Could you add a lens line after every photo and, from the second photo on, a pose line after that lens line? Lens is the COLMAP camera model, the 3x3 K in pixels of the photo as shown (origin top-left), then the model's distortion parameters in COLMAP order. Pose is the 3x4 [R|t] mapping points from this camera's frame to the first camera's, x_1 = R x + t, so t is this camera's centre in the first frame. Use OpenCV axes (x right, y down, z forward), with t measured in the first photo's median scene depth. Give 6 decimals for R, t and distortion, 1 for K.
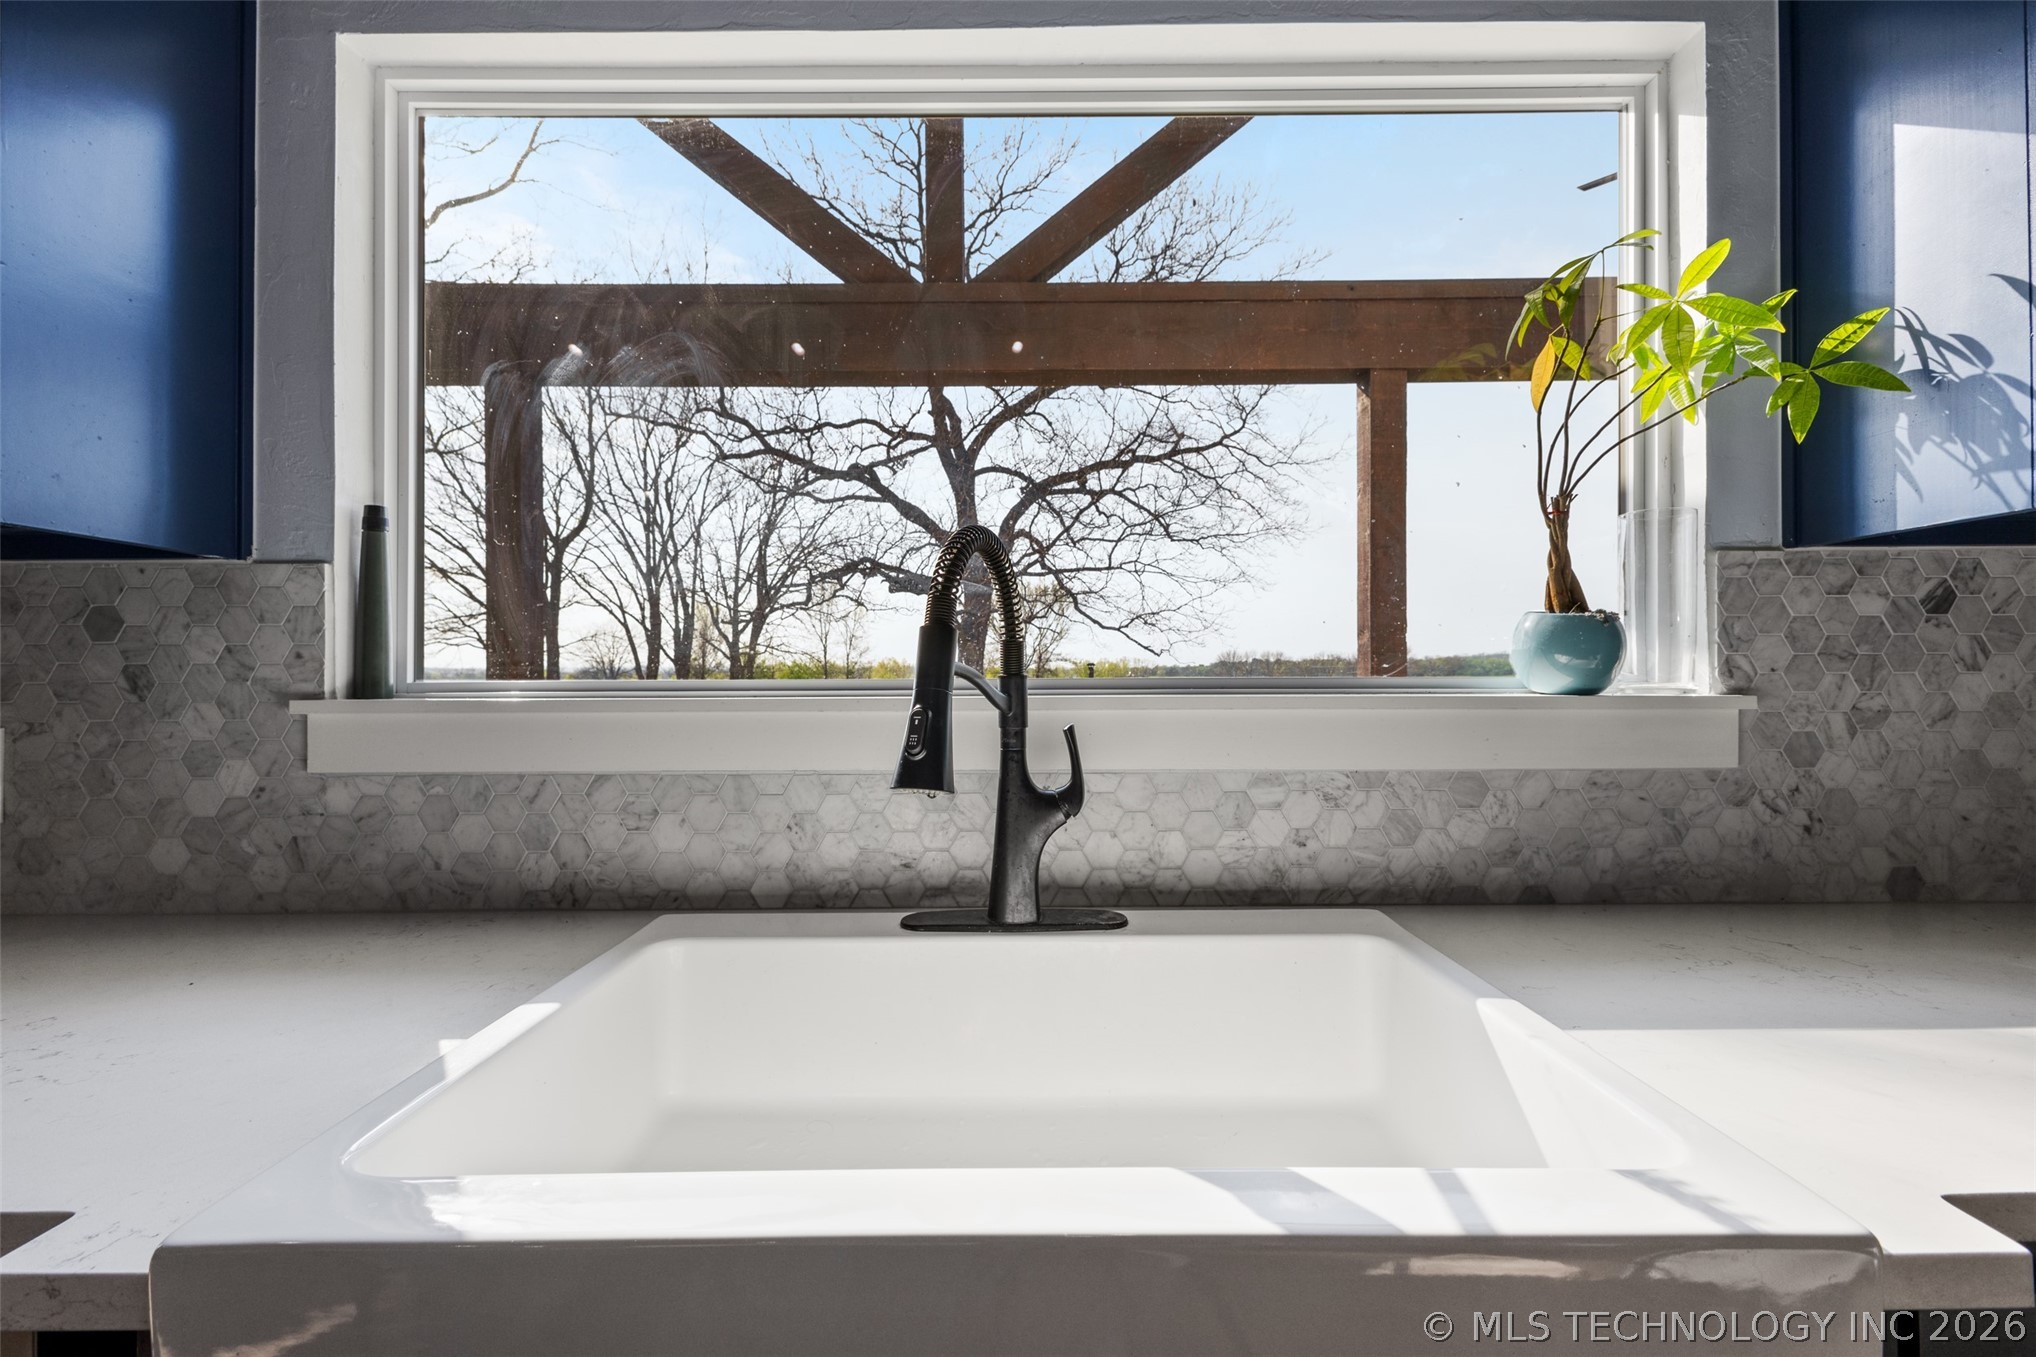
lens RADIAL K [[872.2, 0, 1014.6], [0, 872.2, 673.2], [0, 0, 1]] dist [0.010026, -0.002950]
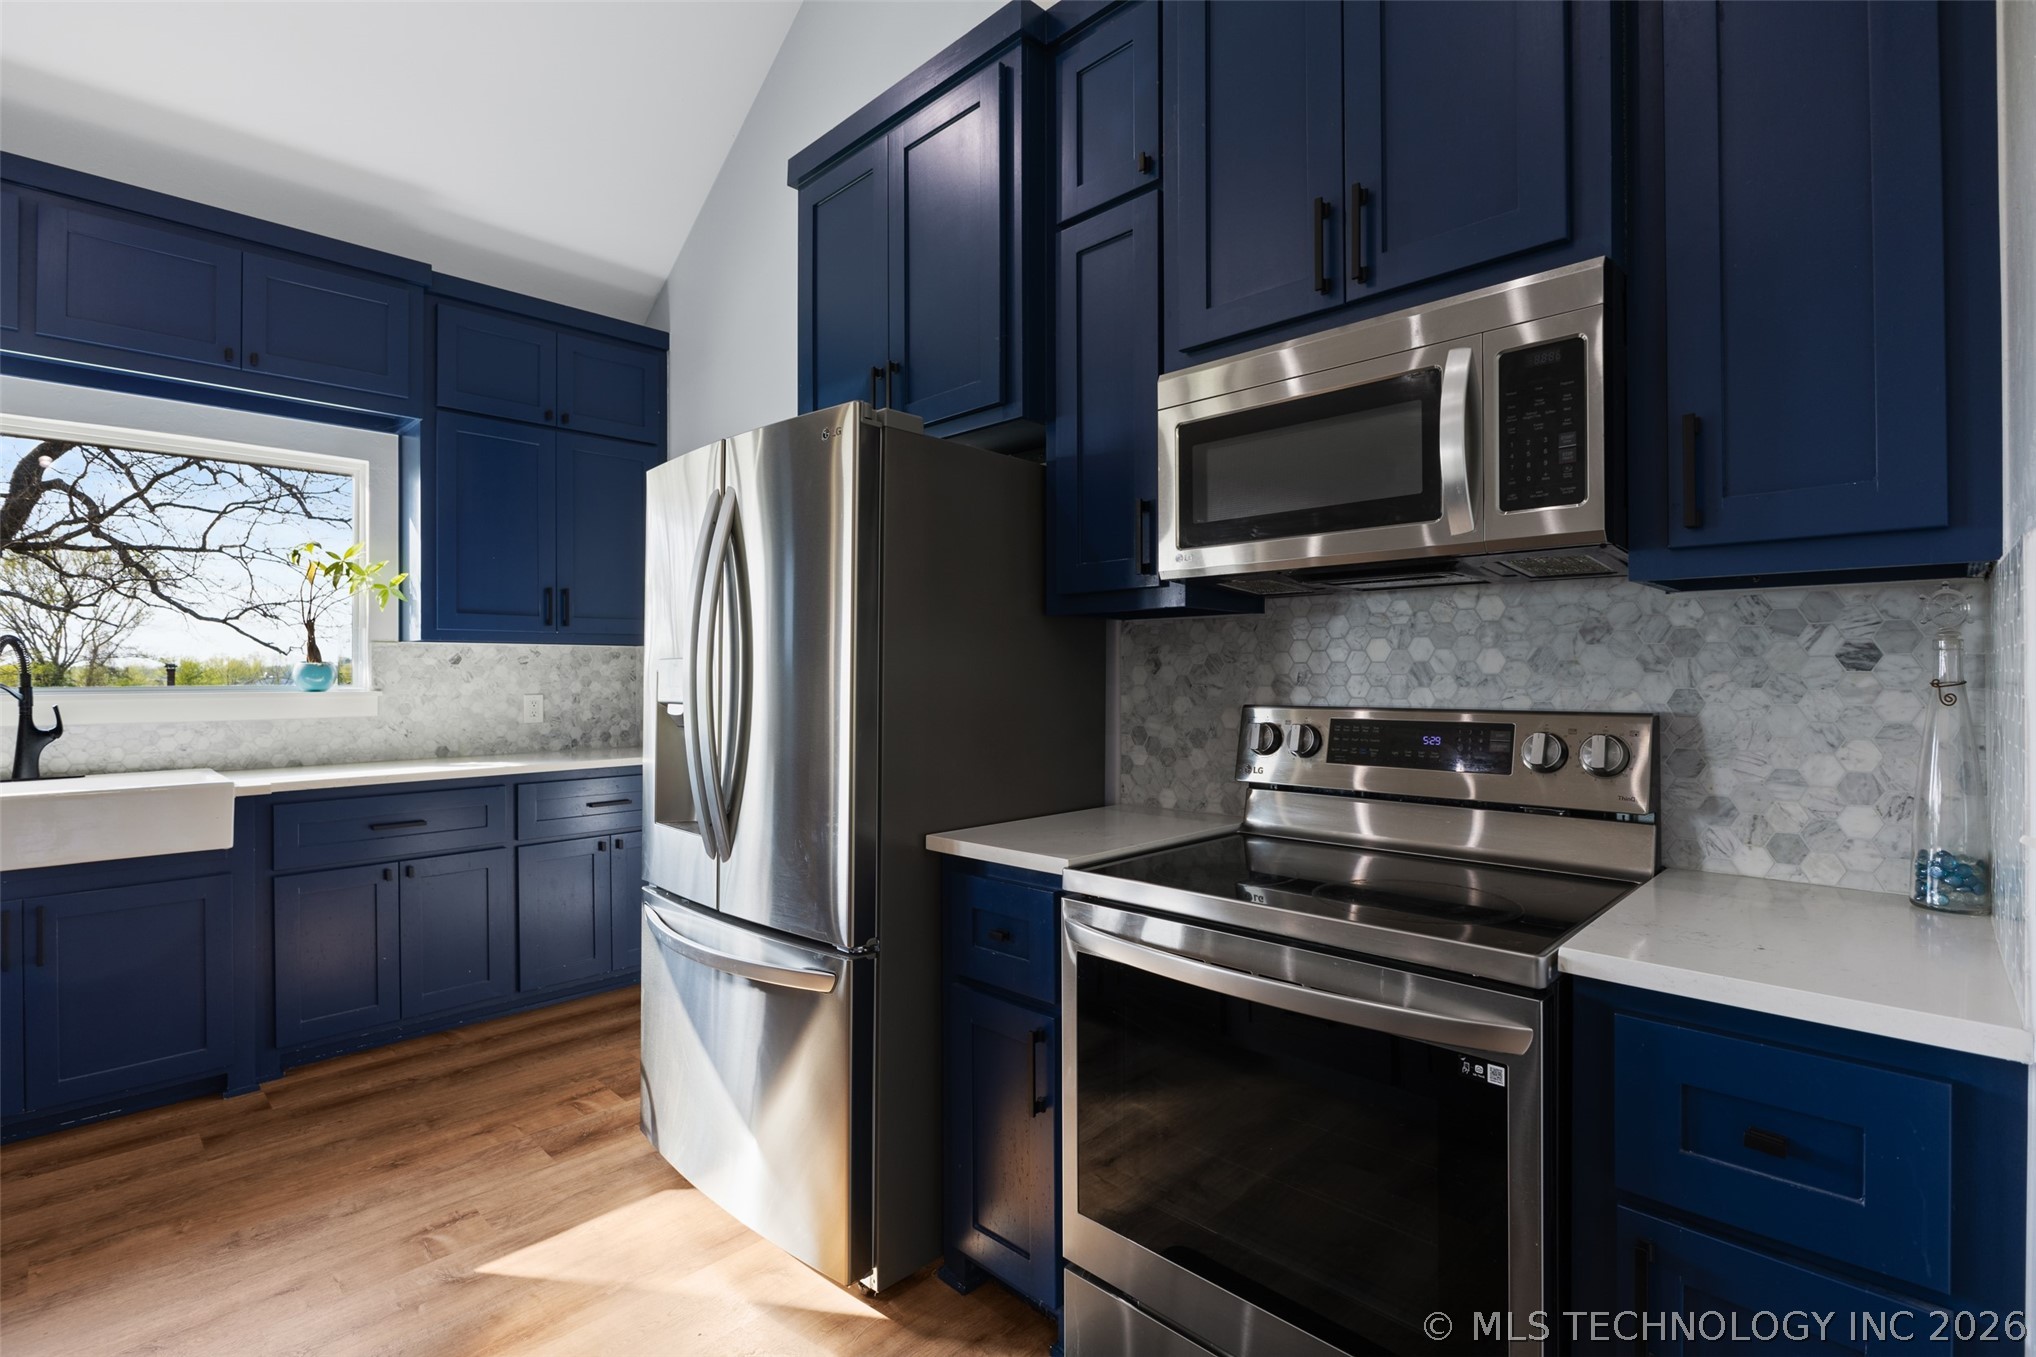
lens RADIAL K [[939.8, 0, 1018.8], [0, 939.8, 674.9], [0, 0, 1]] dist [-0.008018, -0.000599]
pose [[0.691161, 0.001264, 0.722699, 0.035641], [-0.002100, 0.999998, 0.000260, -0.035274], [-0.722697, -0.001697, 0.691162, -2.733329]]
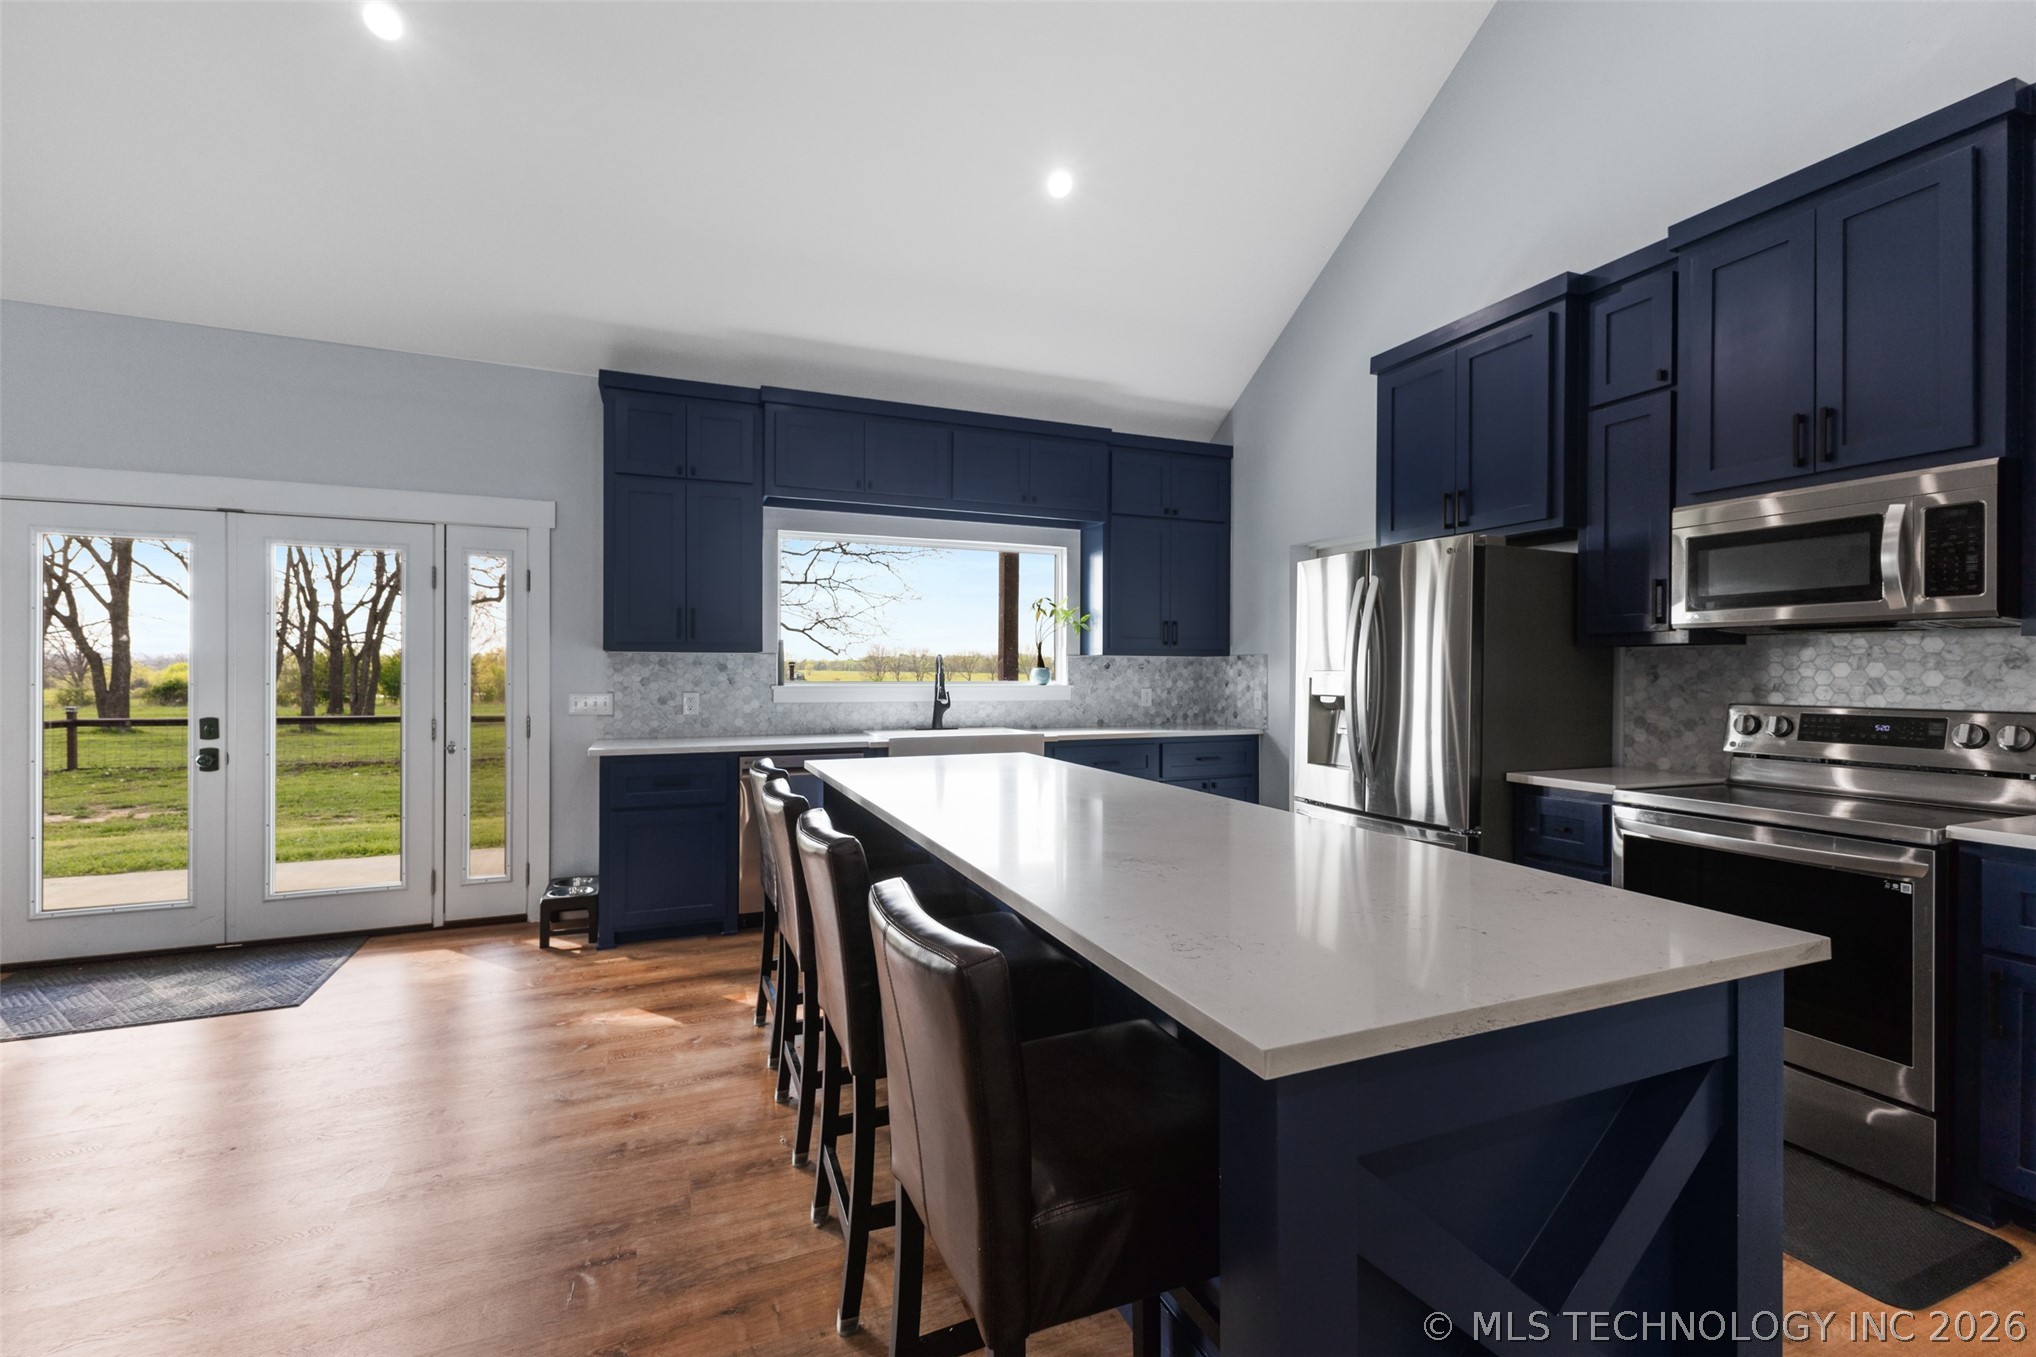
lens RADIAL K [[872.2, 0, 1018.3], [0, 872.2, 672.4], [0, 0, 1]] dist [0.010026, -0.002950]
pose [[0.920373, 0.006900, 0.390980, -1.363605], [-0.009099, 0.999951, 0.003772, -0.061966], [-0.390935, -0.007029, 0.920392, -3.389890]]
